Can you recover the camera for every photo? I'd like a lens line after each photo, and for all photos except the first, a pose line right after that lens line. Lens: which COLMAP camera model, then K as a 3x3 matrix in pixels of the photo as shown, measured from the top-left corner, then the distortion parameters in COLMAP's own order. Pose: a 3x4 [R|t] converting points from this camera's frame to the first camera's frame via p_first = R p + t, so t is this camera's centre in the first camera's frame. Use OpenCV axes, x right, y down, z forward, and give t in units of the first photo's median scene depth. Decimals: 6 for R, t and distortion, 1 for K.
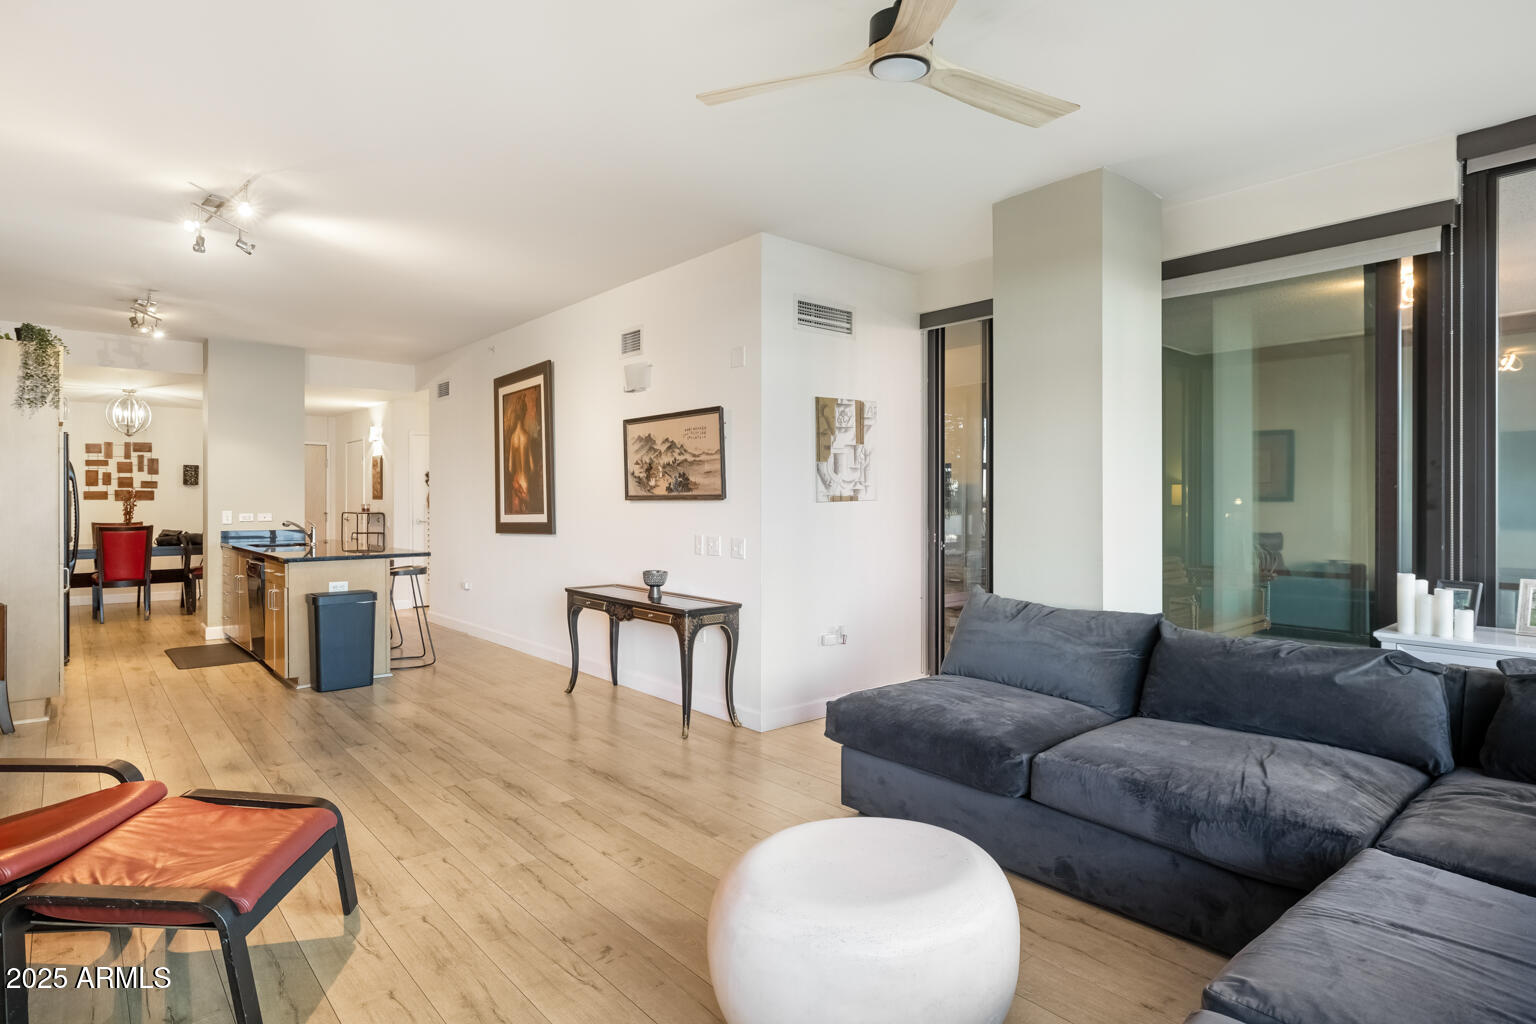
lens RADIAL K [[829.9, 0, 776.6], [0, 829.9, 502.7], [0, 0, 1]] dist [0.000274, -0.001599]
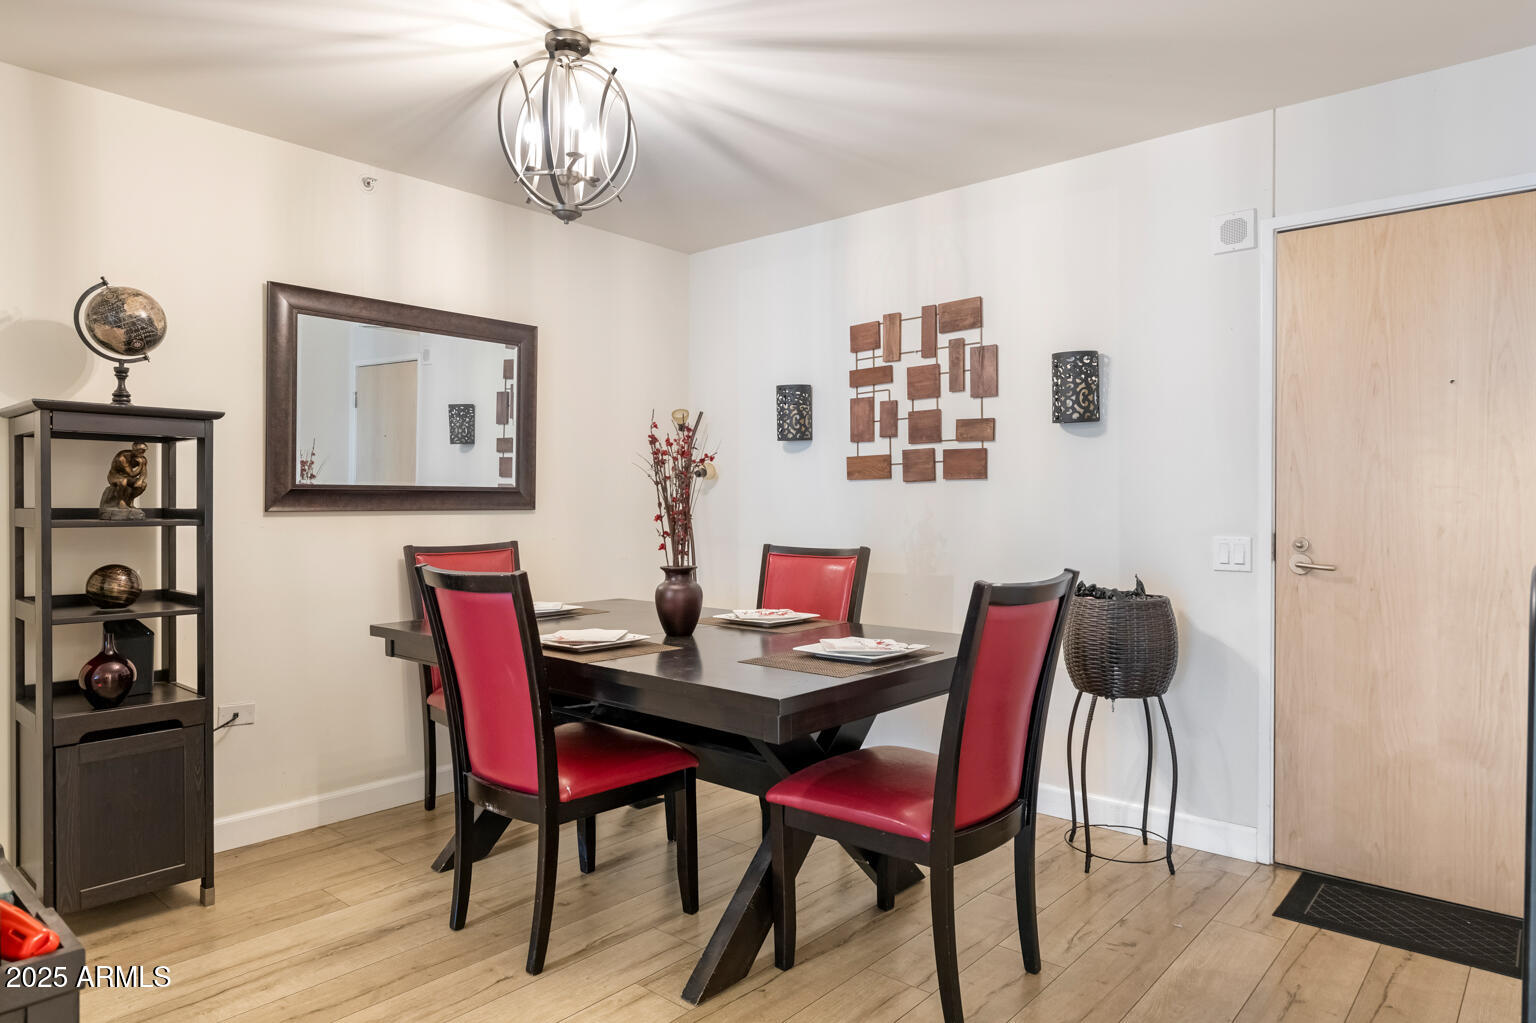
lens RADIAL K [[922.7, 0, 767.0], [0, 922.7, 510.4], [0, 0, 1]] dist [-0.004121, 0.003686]
pose [[0.135401, 0.008431, -0.990755, -0.428067], [-0.003432, 0.999962, 0.008041, 0.006548], [0.990785, 0.002312, 0.135424, 0.896078]]
